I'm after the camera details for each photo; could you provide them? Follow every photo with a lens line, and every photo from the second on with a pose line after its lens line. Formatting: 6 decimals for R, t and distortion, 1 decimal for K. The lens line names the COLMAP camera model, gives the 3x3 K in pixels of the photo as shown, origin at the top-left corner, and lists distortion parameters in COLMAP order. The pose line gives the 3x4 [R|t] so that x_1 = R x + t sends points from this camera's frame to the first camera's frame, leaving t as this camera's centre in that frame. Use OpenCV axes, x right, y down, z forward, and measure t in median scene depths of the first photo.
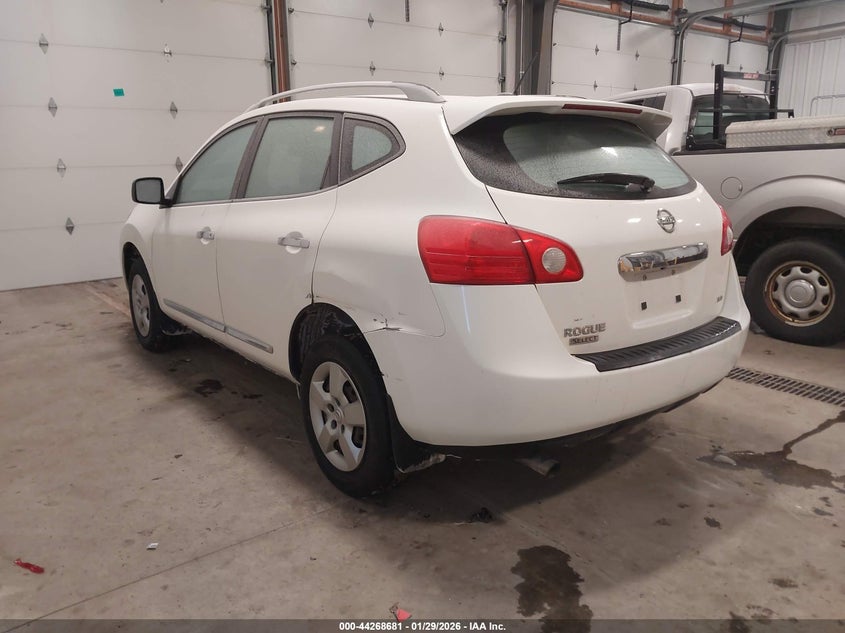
lens RADIAL K [[666.2, 0, 422.5], [0, 666.2, 316.5], [0, 0, 1]] dist [-0.001277, -0.000425]
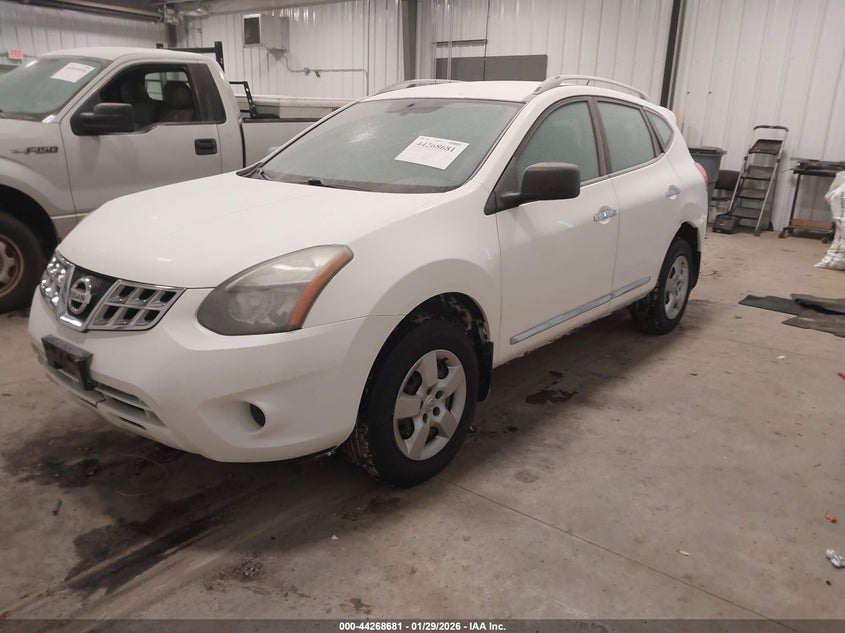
lens RADIAL K [[666.2, 0, 422.5], [0, 666.2, 316.5], [0, 0, 1]] dist [-0.001277, -0.000425]
pose [[-0.217745, -0.273258, 0.936972, -1.203864], [0.200907, 0.926899, 0.317009, -0.341507], [-0.955104, 0.257271, -0.146928, 1.404533]]
